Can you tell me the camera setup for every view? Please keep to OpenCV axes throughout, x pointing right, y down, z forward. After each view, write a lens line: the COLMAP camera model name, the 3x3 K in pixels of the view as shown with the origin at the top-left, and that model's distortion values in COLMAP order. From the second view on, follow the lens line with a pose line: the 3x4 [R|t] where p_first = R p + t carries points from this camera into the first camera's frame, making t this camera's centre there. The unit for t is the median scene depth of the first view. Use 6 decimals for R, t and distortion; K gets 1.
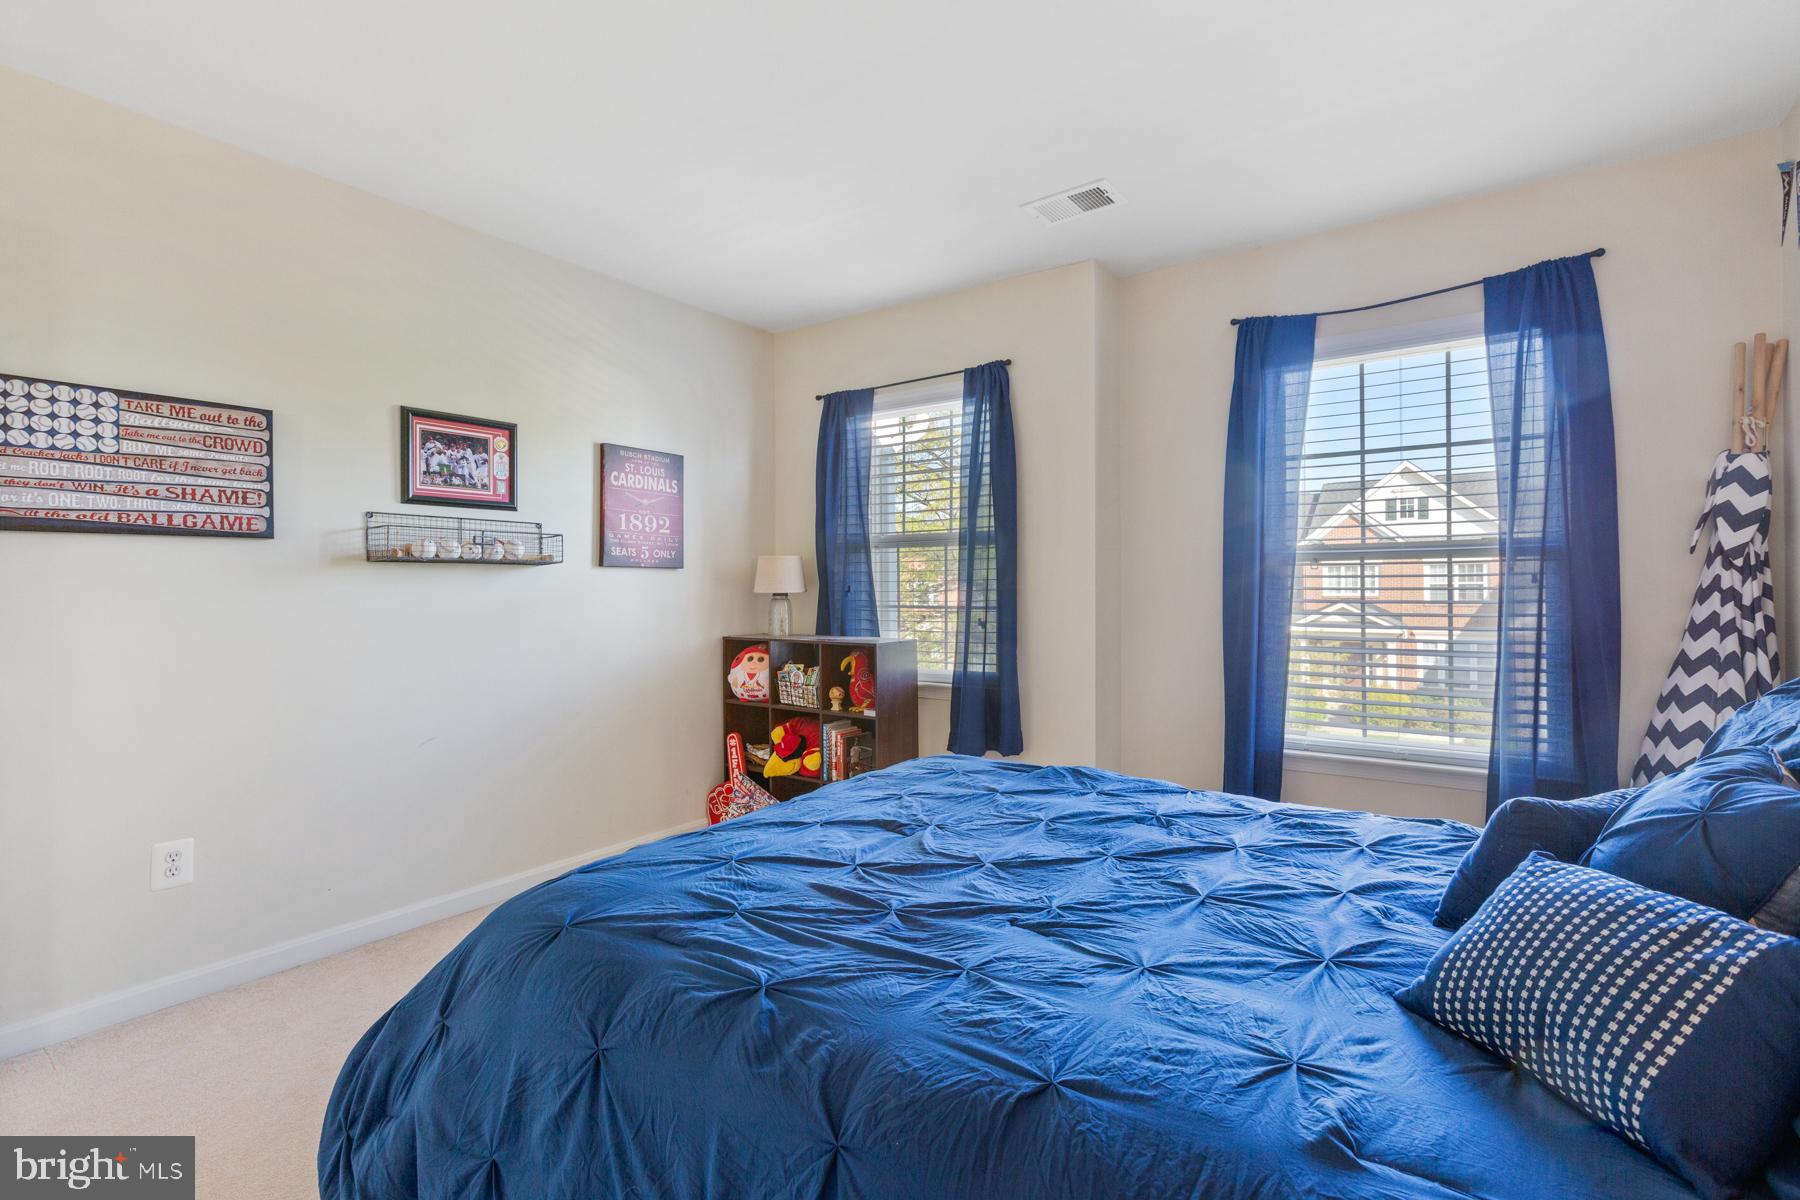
lens RADIAL K [[805.9, 0, 900.0], [0, 805.9, 590.6], [0, 0, 1]] dist [-0.000699, -0.000469]
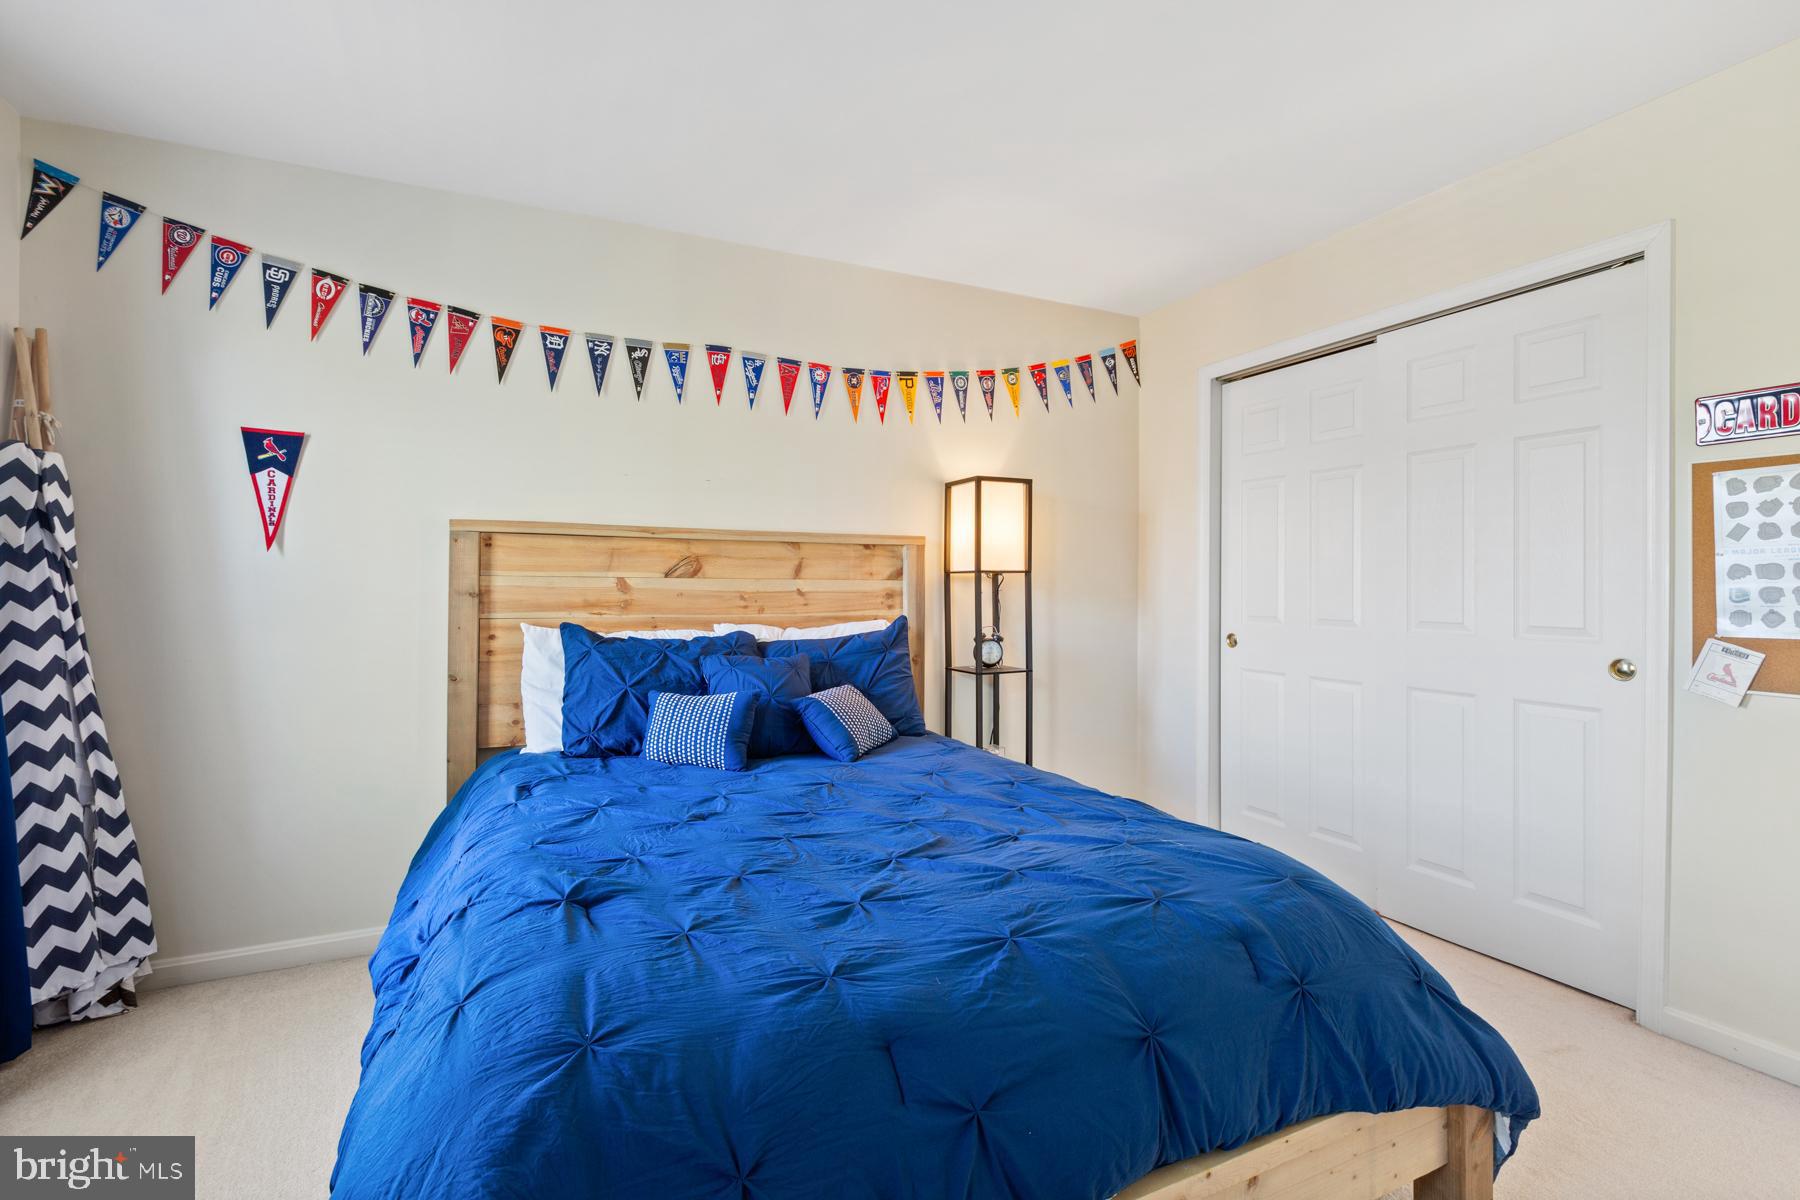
lens RADIAL K [[805.9, 0, 898.0], [0, 805.9, 584.3], [0, 0, 1]] dist [-0.000699, -0.000469]
pose [[-0.861360, 0.008710, 0.507921, -0.225046], [0.007602, 0.999962, -0.004255, -0.000574], [-0.507939, 0.000196, -0.861393, 0.974777]]
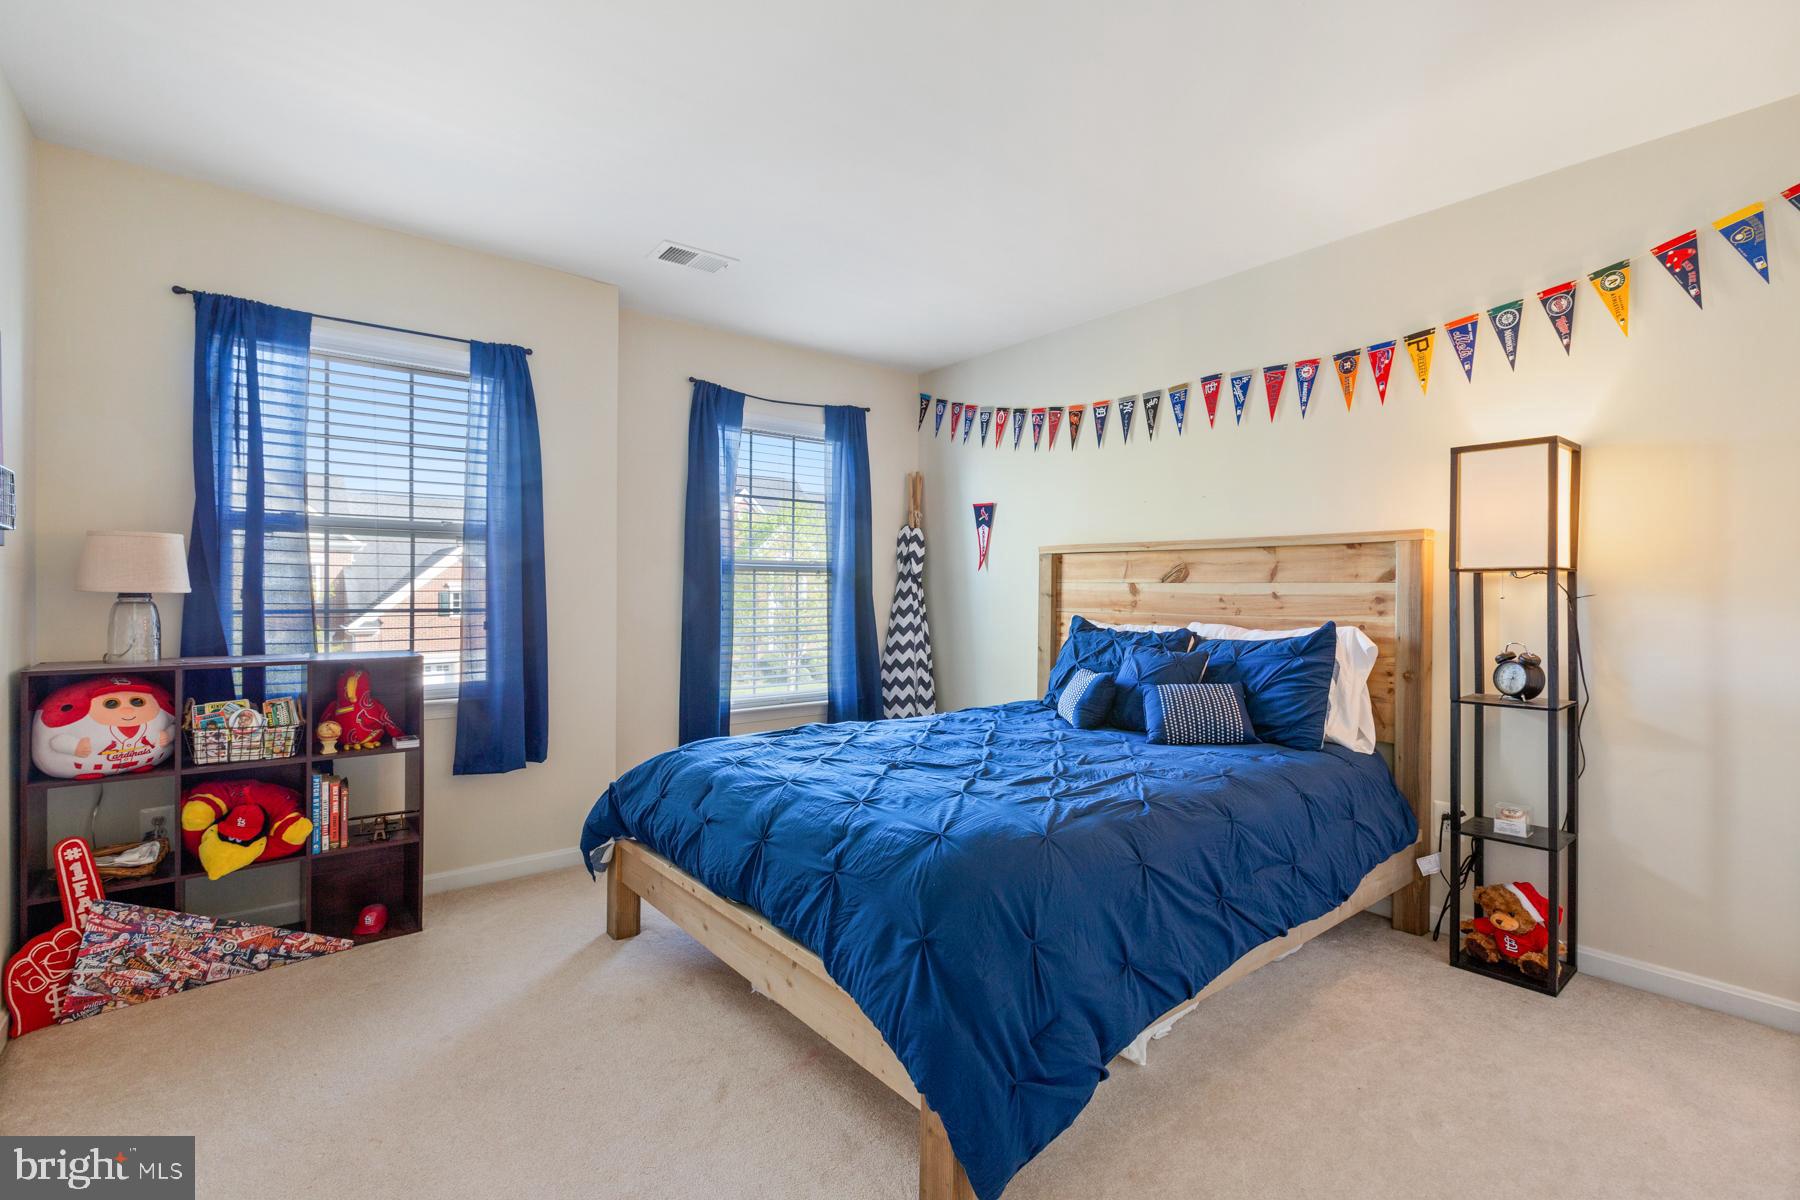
lens RADIAL K [[805.9, 0, 898.6], [0, 805.9, 601.3], [0, 0, 1]] dist [-0.000699, -0.000469]
pose [[0.278949, -0.004066, 0.960297, -0.720381], [-0.001346, 0.999988, 0.004625, 0.007410], [-0.960305, -0.002583, 0.278940, 0.341746]]
